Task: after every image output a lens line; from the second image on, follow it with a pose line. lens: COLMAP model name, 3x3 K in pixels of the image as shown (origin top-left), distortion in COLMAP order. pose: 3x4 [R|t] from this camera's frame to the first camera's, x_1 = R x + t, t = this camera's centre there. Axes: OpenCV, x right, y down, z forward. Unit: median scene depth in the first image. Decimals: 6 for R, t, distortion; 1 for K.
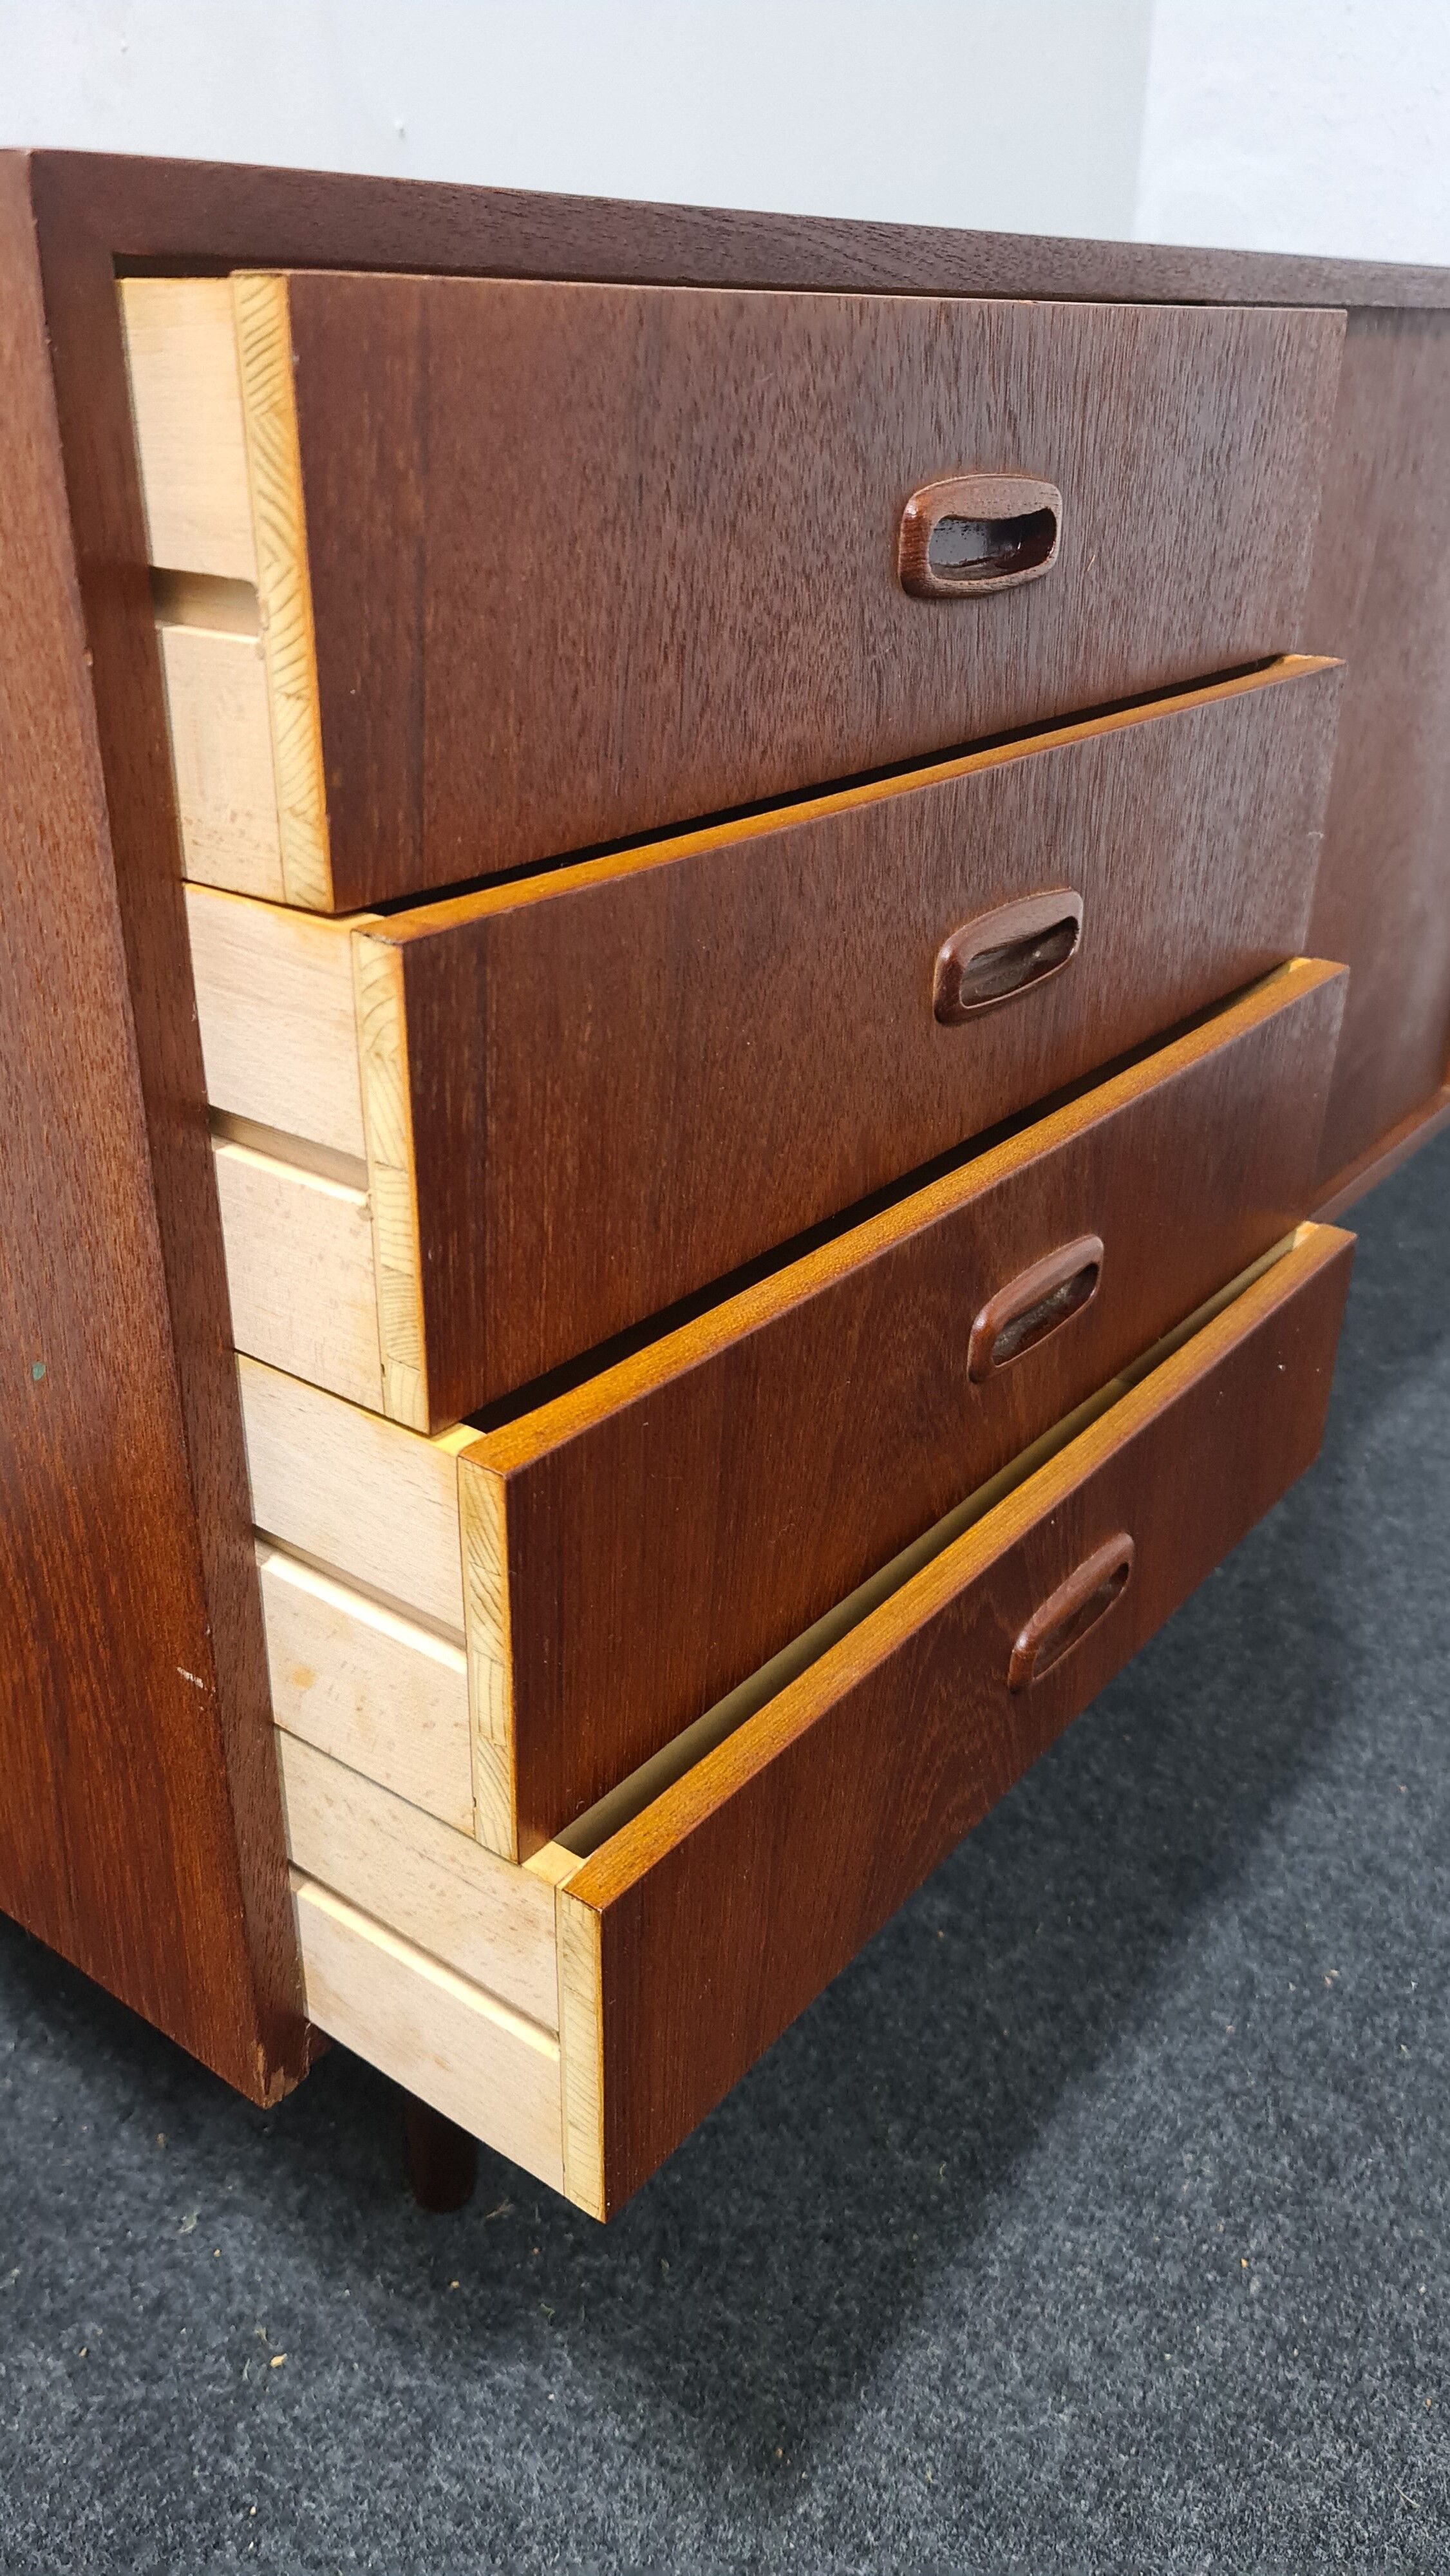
lens RADIAL K [[1902.1, 0, 733.6], [0, 1902.1, 1314.3], [0, 0, 1]] dist [0.054935, -0.046170]
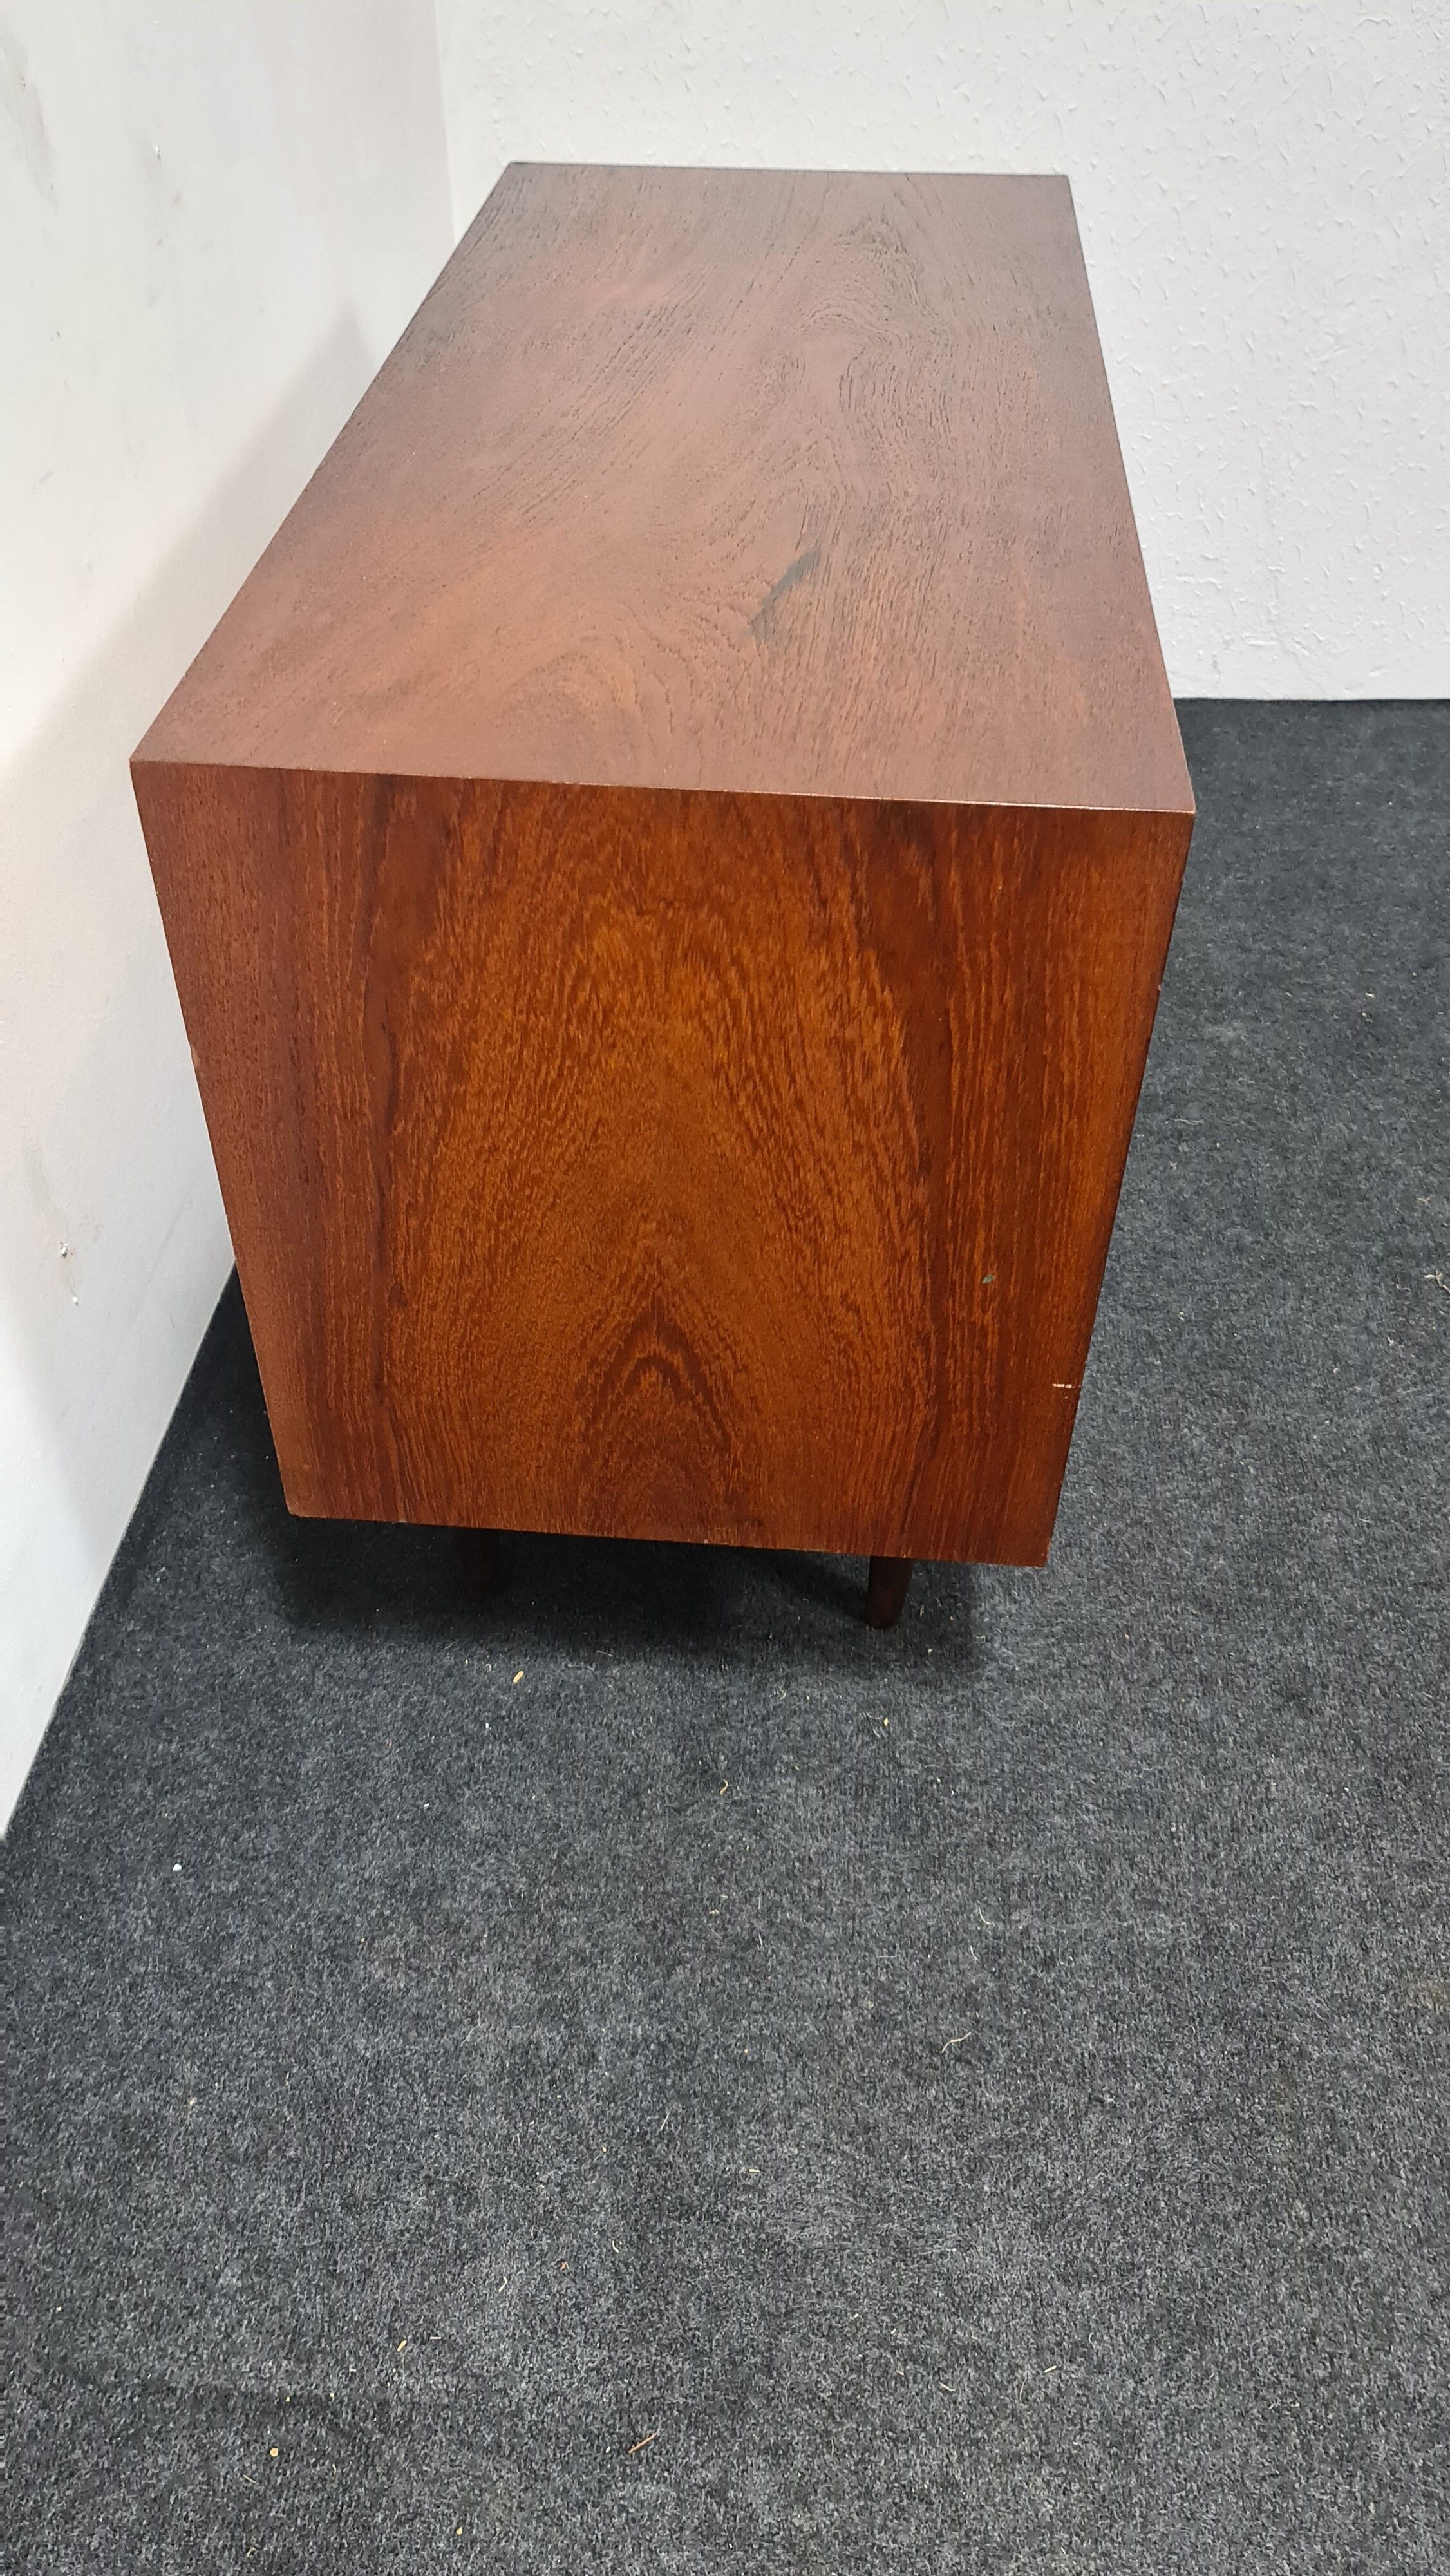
lens RADIAL K [[1902.1, 0, 701.1], [0, 1902.1, 1298.2], [0, 0, 1]] dist [0.054935, -0.046170]
pose [[0.843355, -0.375372, 0.384509, -0.914493], [0.255715, 0.909694, 0.327210, -0.451005], [-0.472611, -0.177630, 0.863184, -0.398429]]
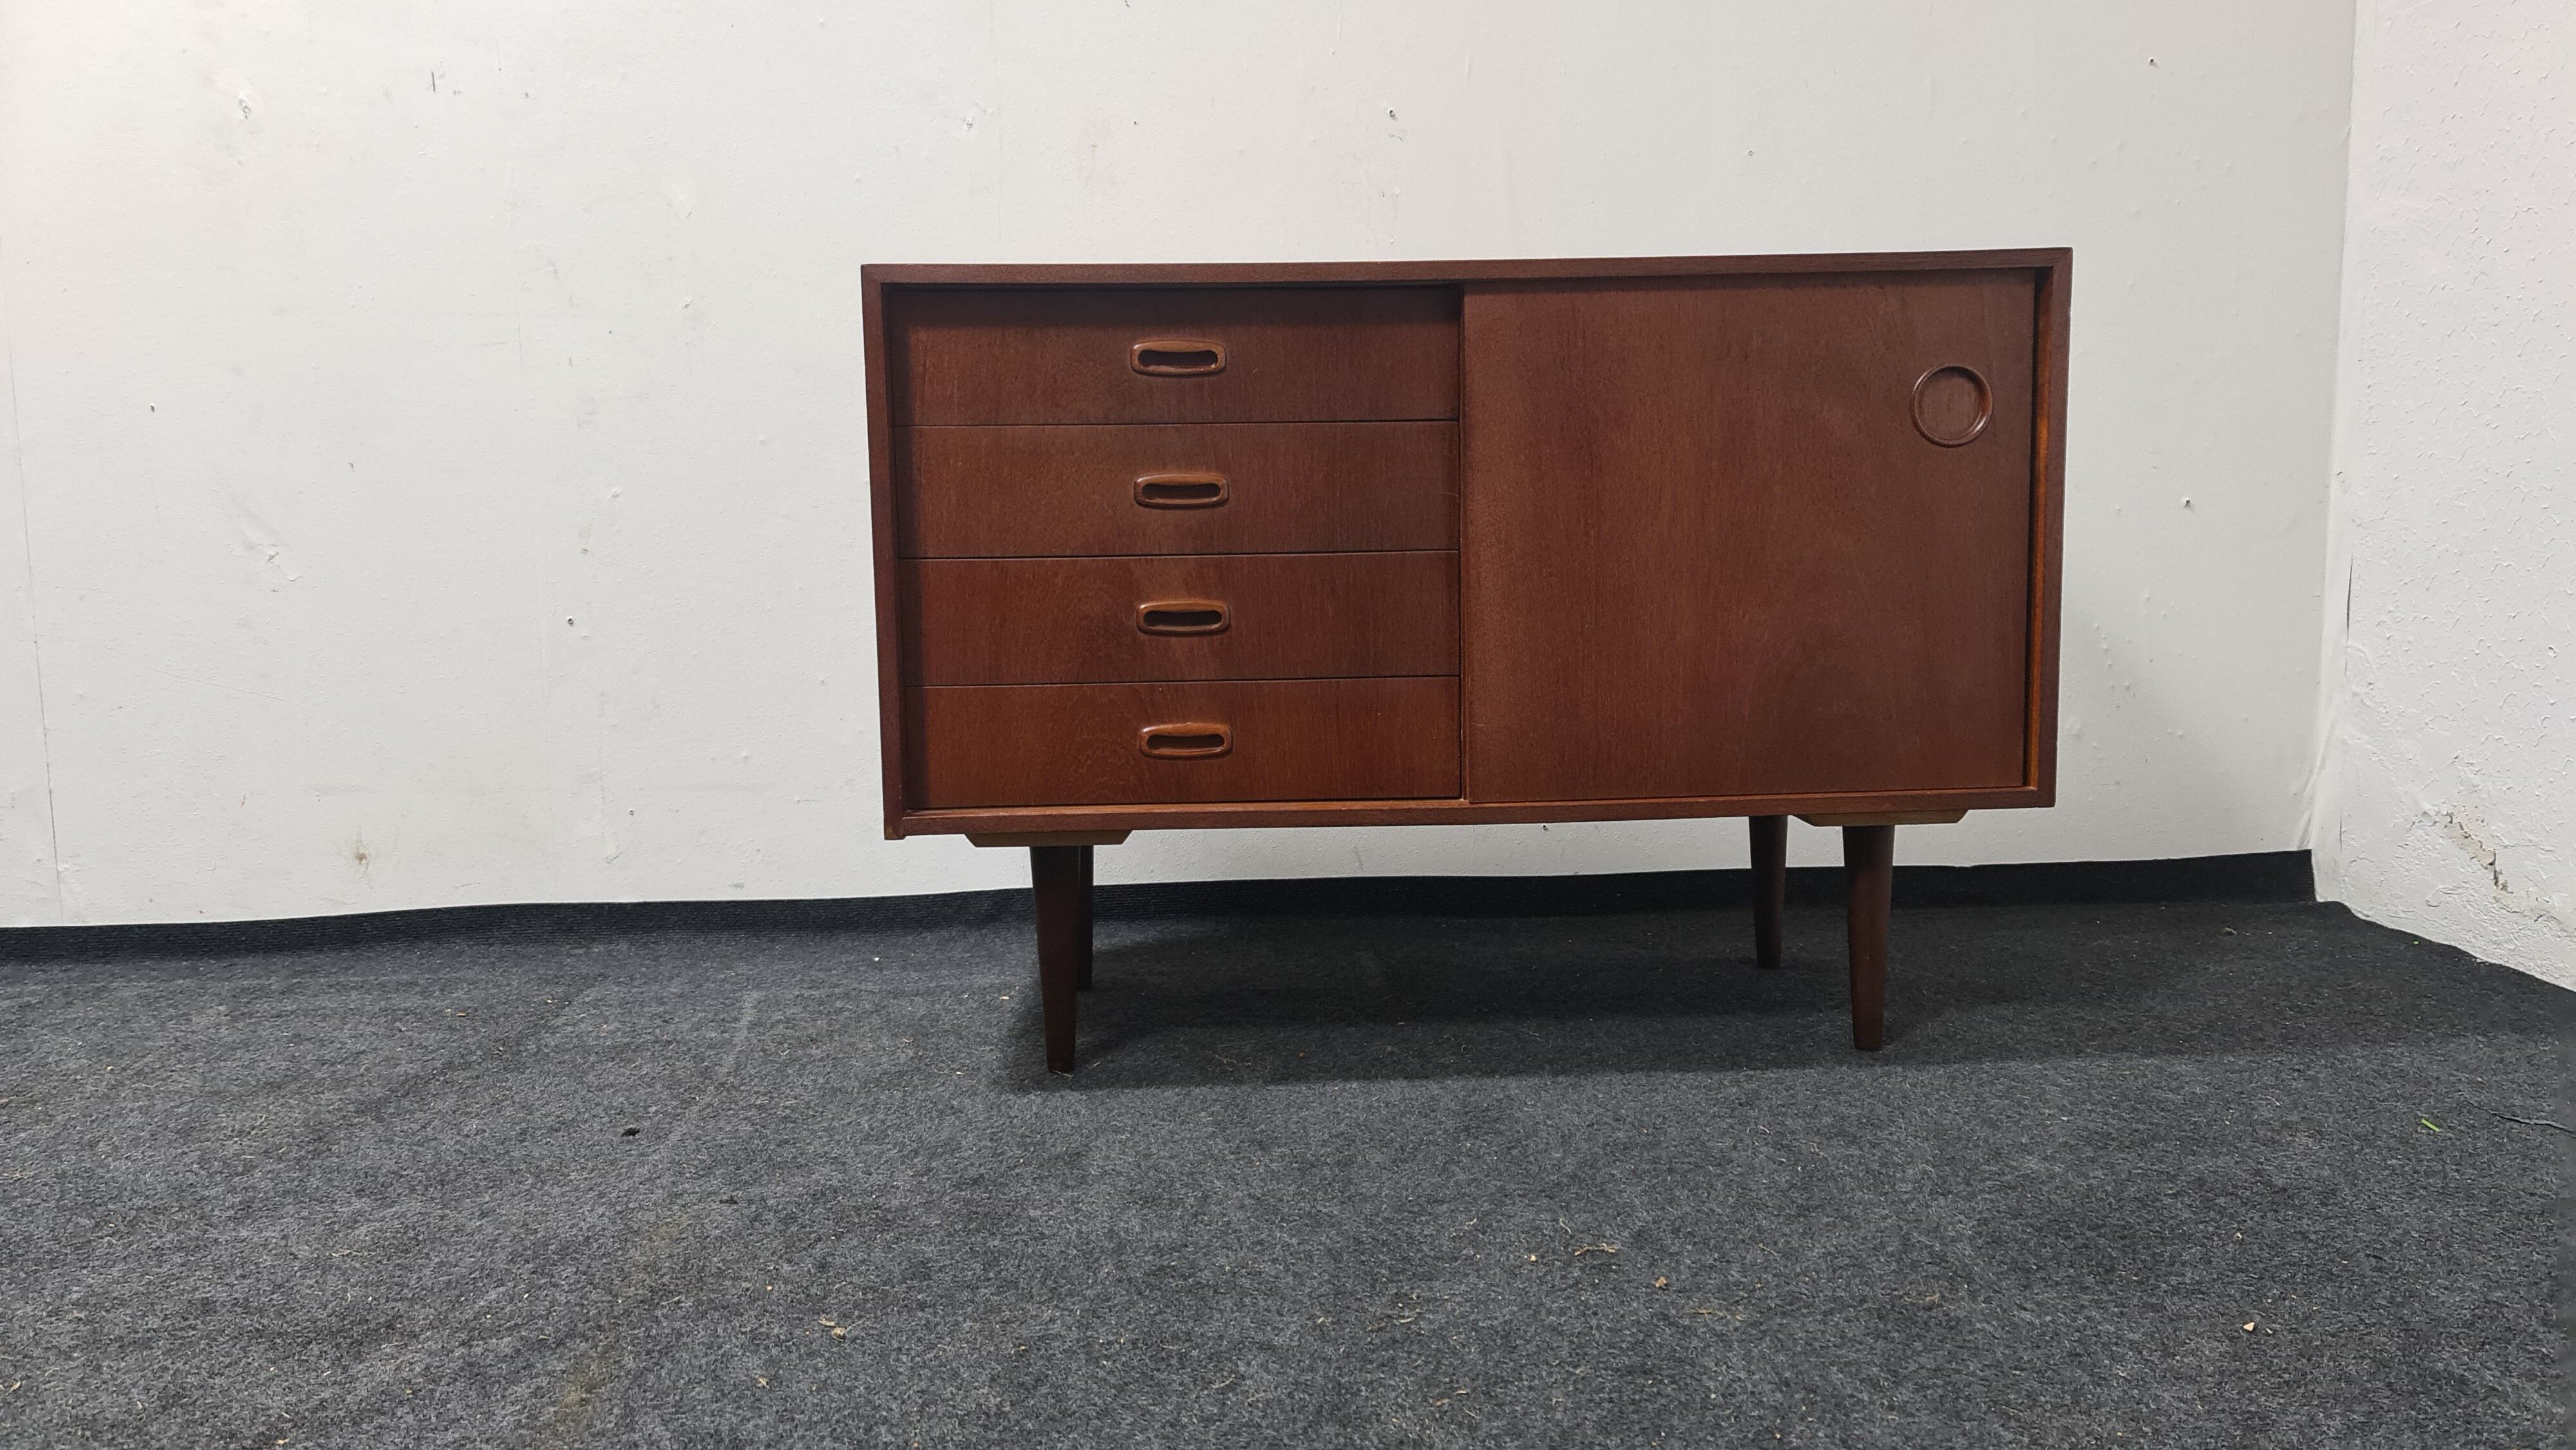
lens RADIAL K [[1902.1, 0, 1327.8], [0, 1902.1, 704.9], [0, 0, 1]] dist [0.054935, -0.046170]
pose [[0.657948, 0.057644, -0.750854, 1.803268], [-0.322493, 0.922580, -0.211763, 0.468481], [0.680516, 0.381474, 0.625600, -0.349418]]
